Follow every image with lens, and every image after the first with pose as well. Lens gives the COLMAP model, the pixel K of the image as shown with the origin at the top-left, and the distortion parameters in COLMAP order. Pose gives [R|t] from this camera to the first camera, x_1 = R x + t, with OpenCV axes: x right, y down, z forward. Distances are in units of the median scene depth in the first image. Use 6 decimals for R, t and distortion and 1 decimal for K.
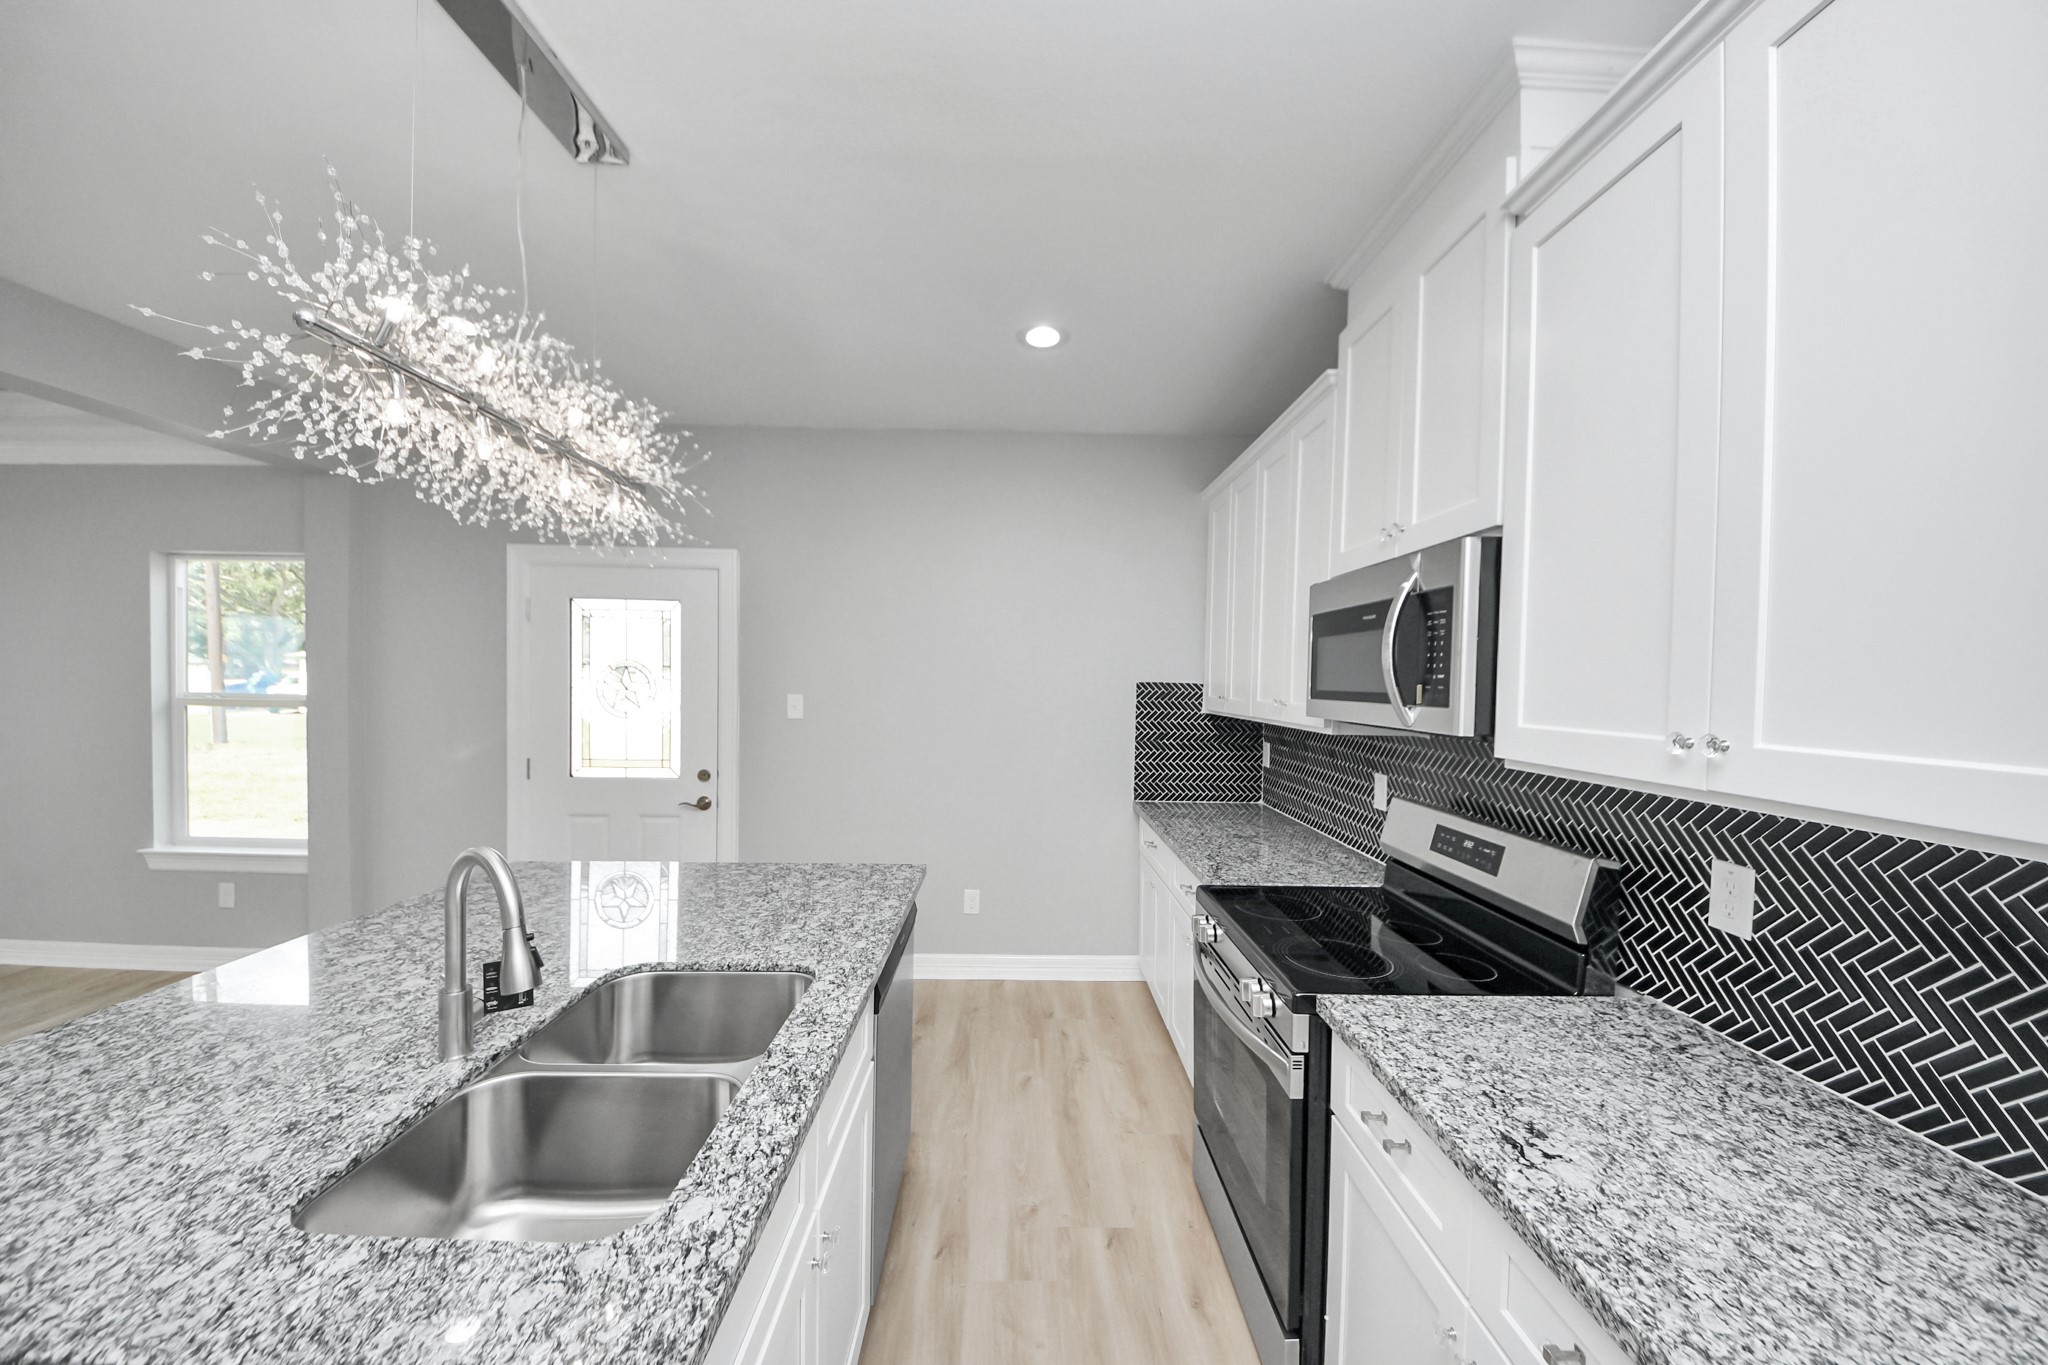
lens RADIAL K [[721.1, 0, 1021.9], [0, 721.1, 687.4], [0, 0, 1]] dist [-0.006438, -0.003771]
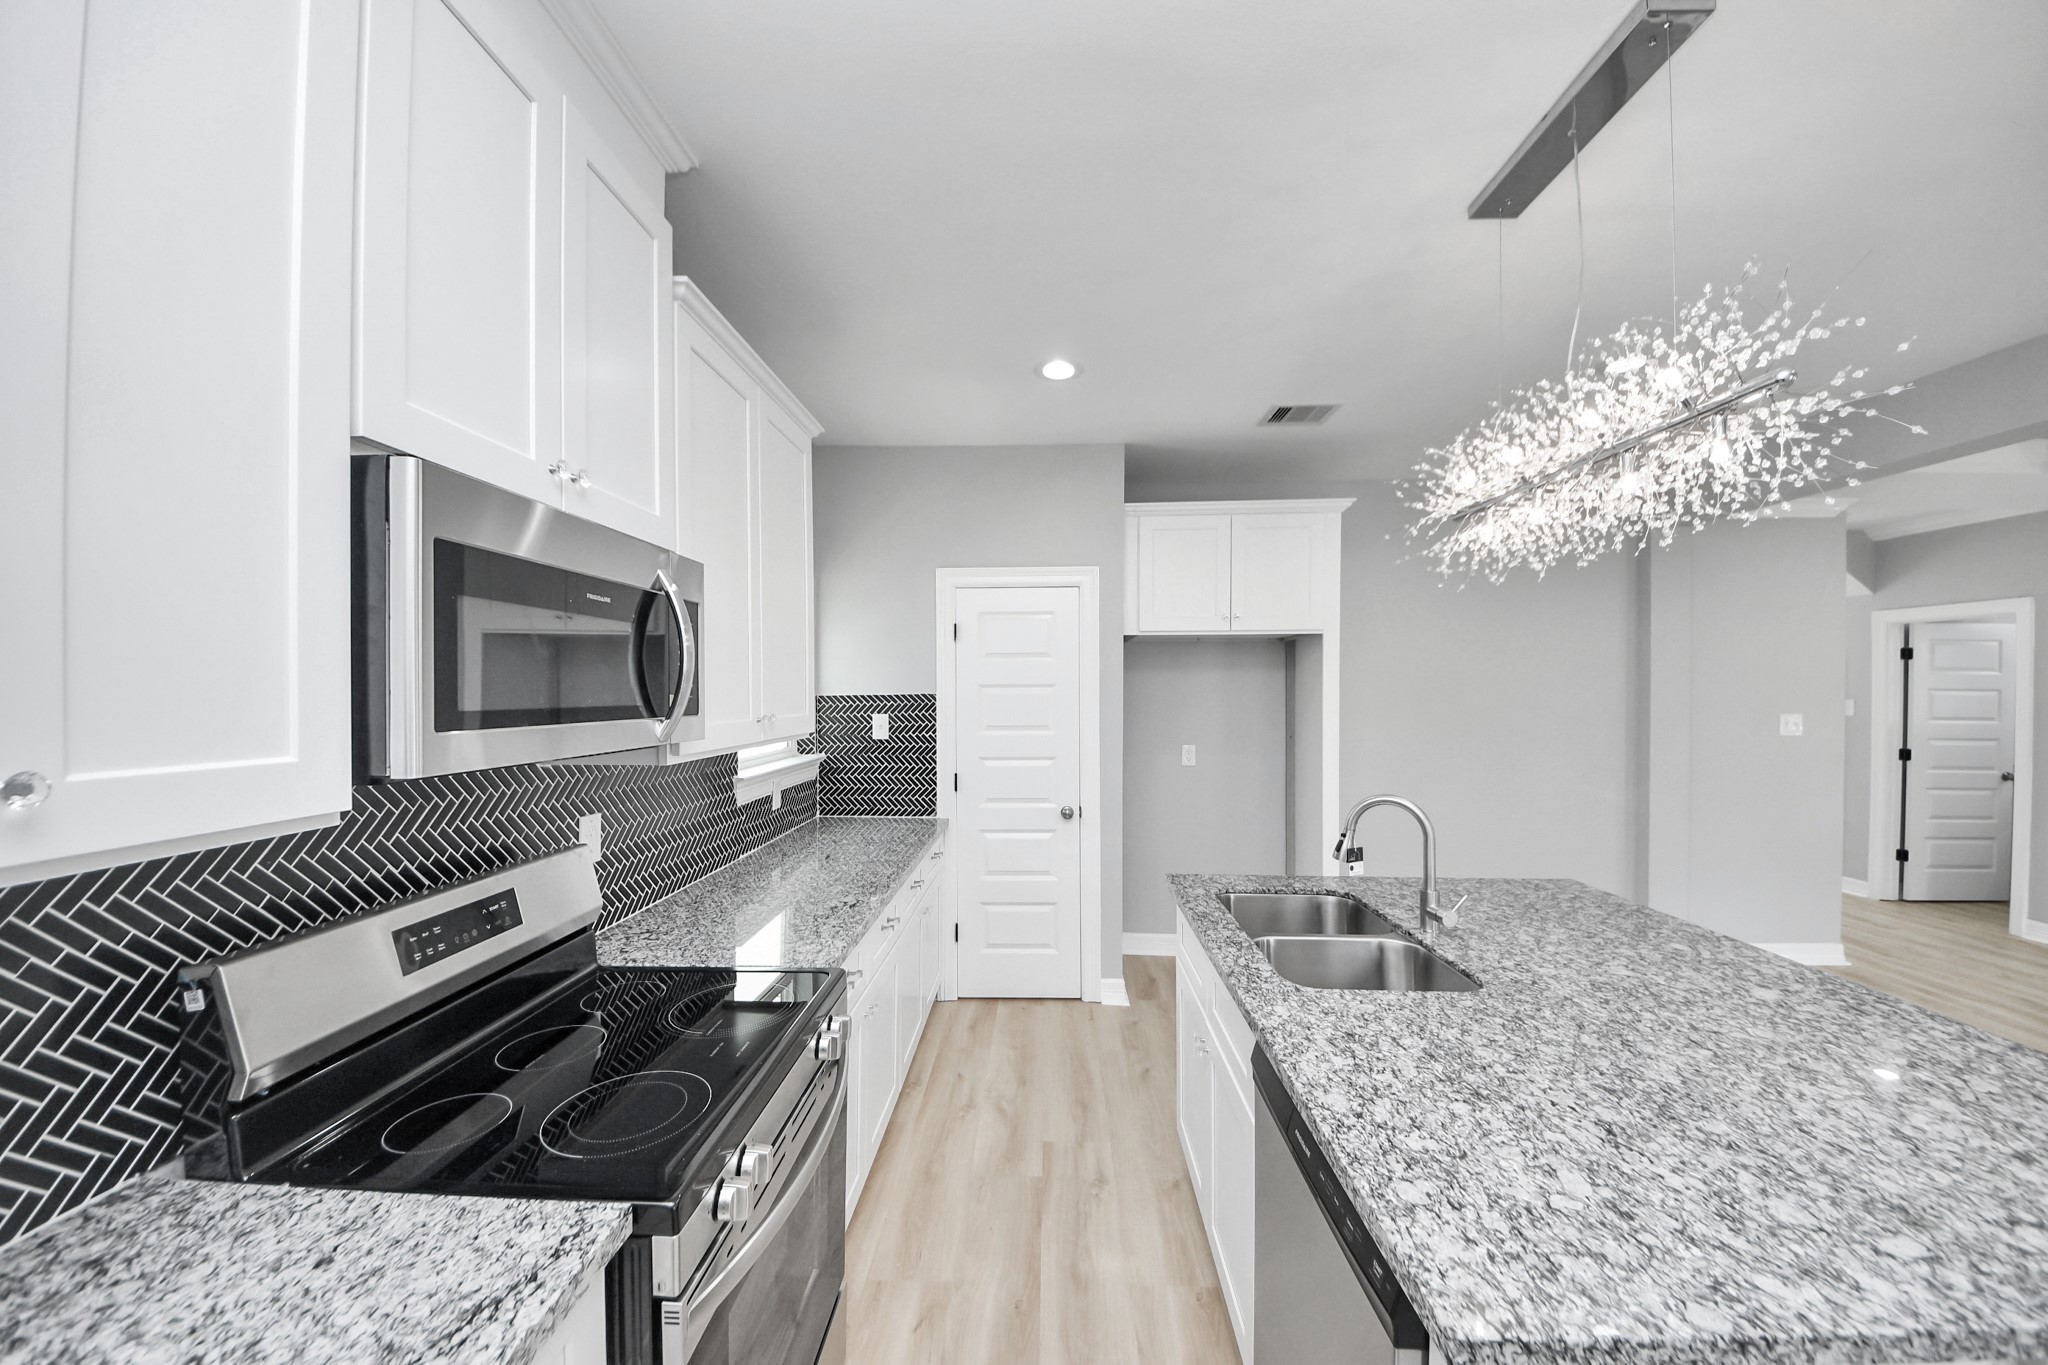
lens RADIAL K [[721.1, 0, 1034.6], [0, 721.1, 692.5], [0, 0, 1]] dist [-0.006438, -0.003771]
pose [[-0.999308, -0.017966, 0.032556, 0.054654], [-0.017509, 0.999745, 0.014266, -0.031081], [-0.032804, 0.013686, -0.999368, 2.139834]]
